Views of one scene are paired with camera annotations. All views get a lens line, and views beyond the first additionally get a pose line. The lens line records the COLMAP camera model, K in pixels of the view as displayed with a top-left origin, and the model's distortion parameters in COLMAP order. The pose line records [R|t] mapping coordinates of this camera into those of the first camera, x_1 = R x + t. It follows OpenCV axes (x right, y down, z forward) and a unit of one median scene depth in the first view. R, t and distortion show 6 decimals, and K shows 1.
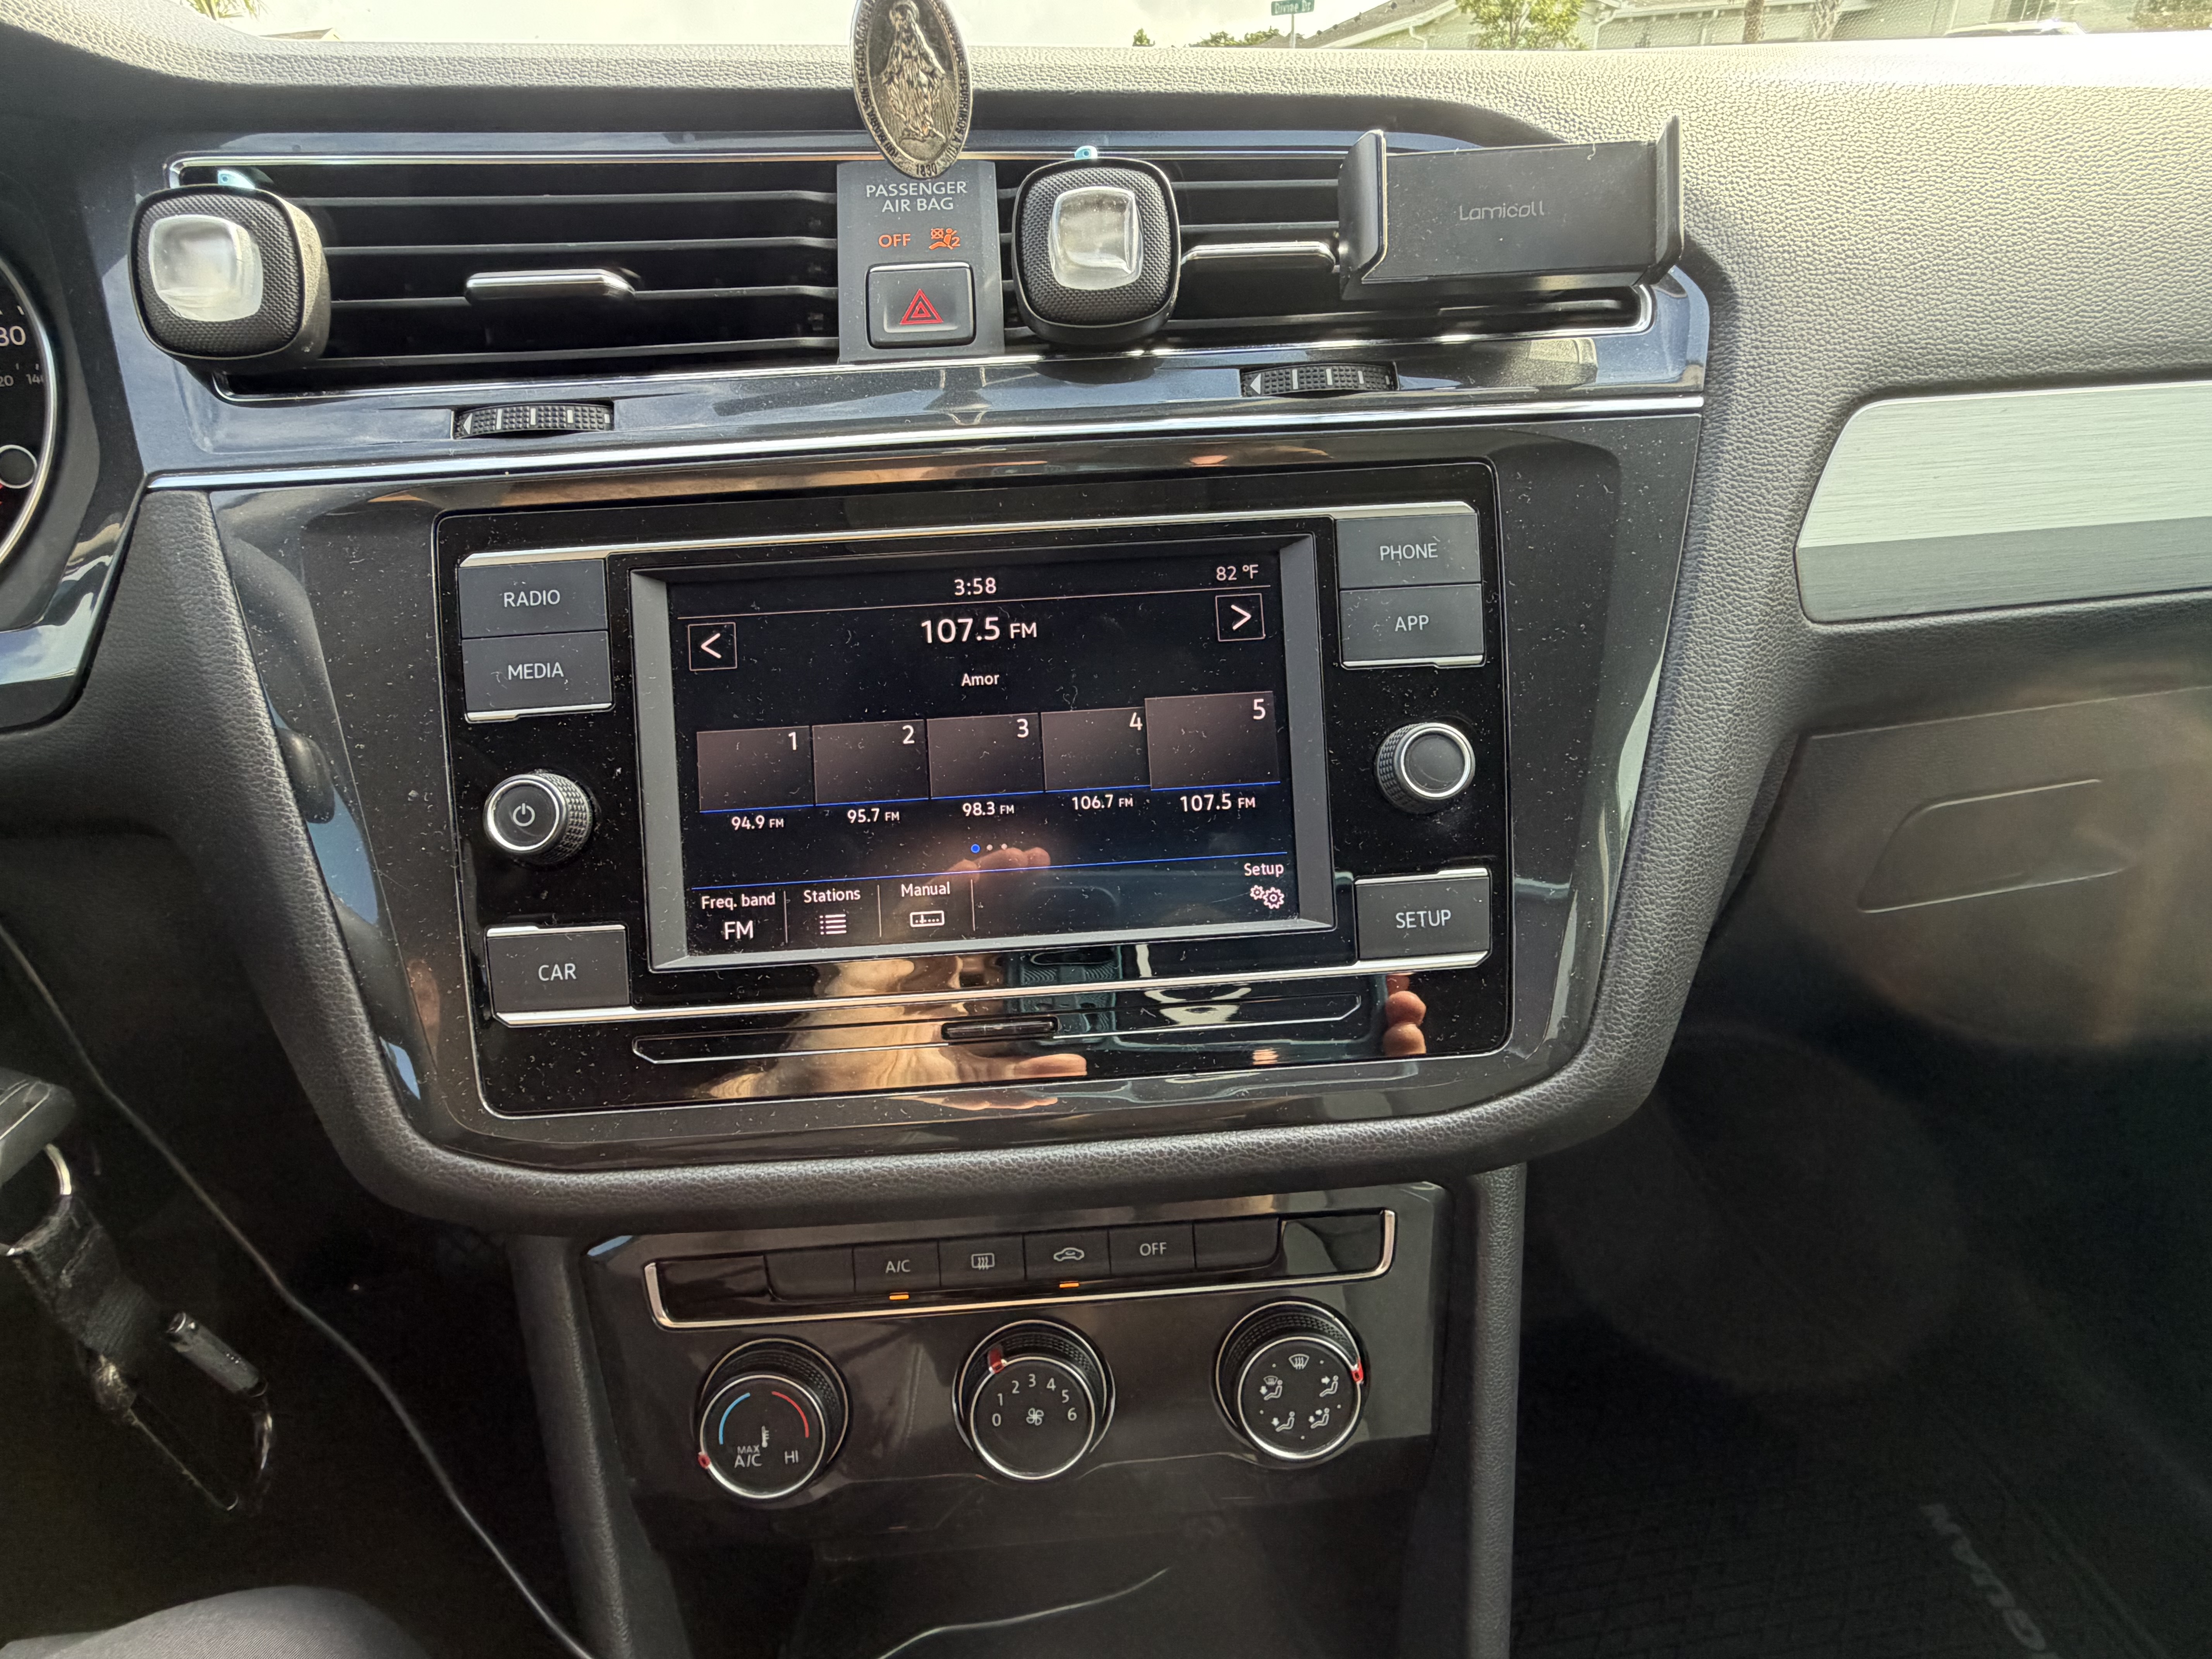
lens RADIAL K [[1100.3, 0, 1101.3], [0, 1100.3, 833.9], [0, 0, 1]] dist [0.000668, -0.000453]
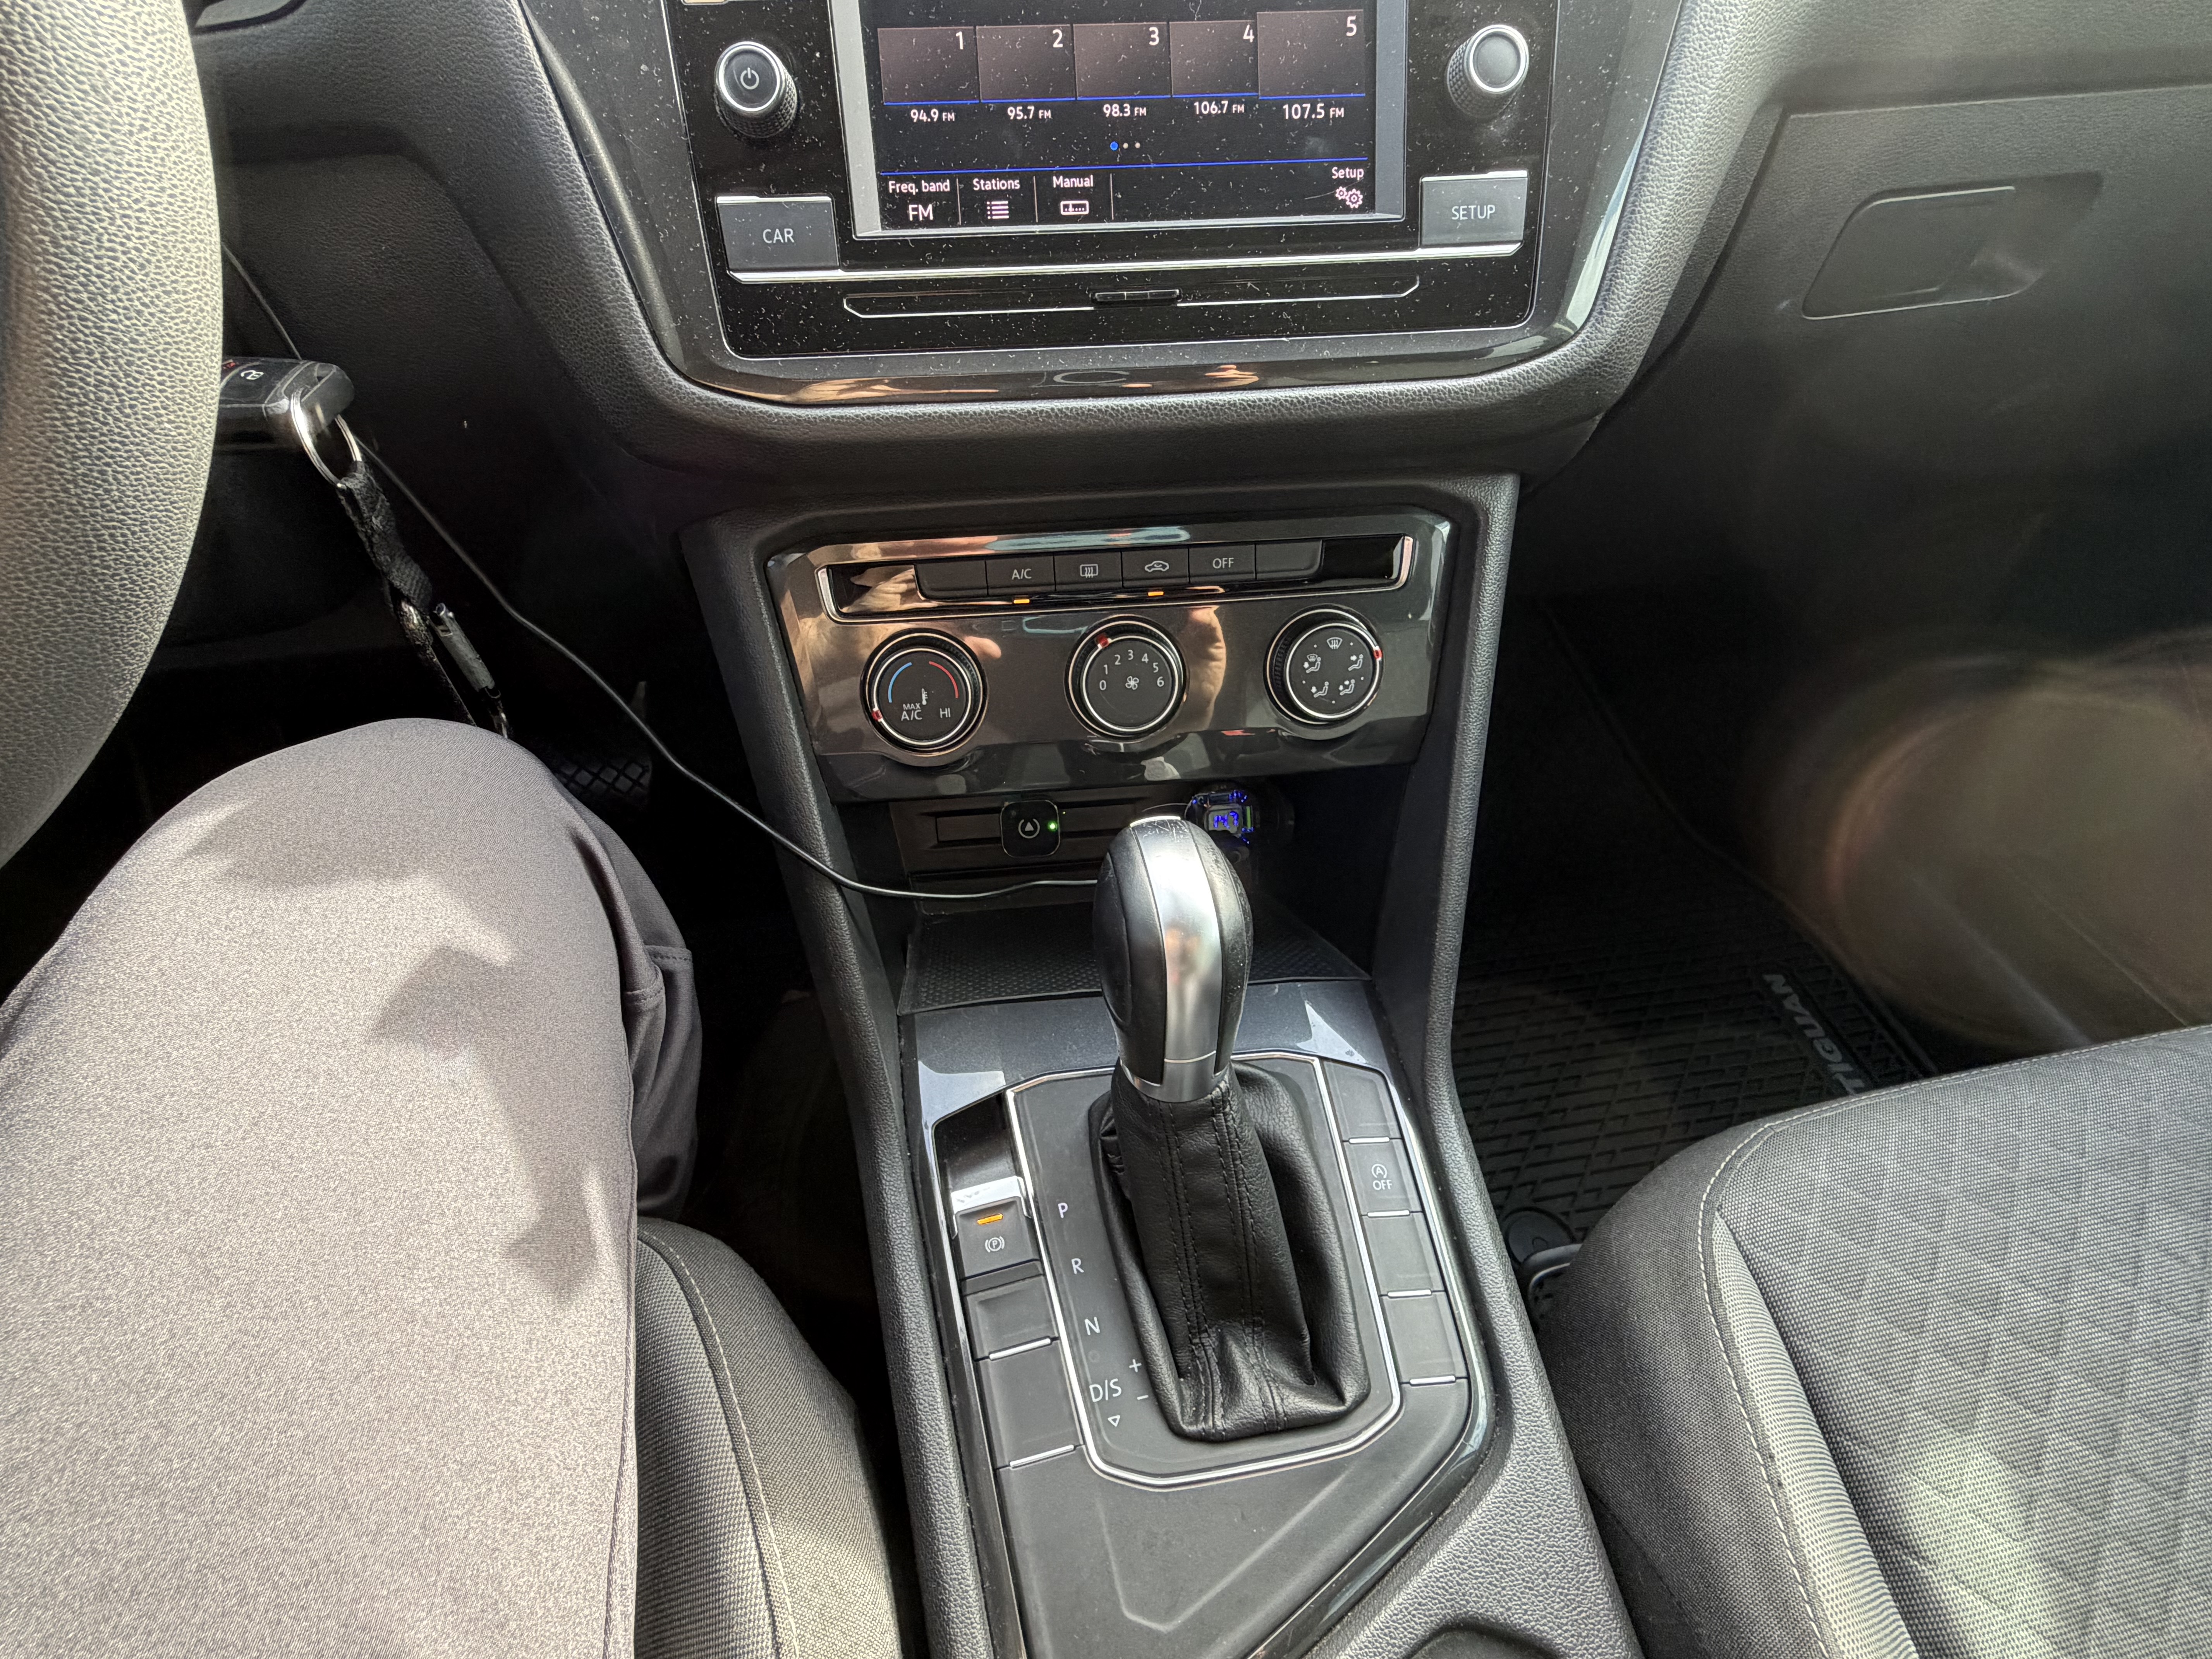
lens RADIAL K [[1100.3, 0, 1101.3], [0, 1100.3, 833.9], [0, 0, 1]] dist [0.000668, -0.000453]
pose [[0.998486, -0.002905, 0.054927, -0.197199], [-0.010216, 0.971436, 0.237082, 0.461439], [-0.054047, -0.237284, 0.969936, -0.353645]]
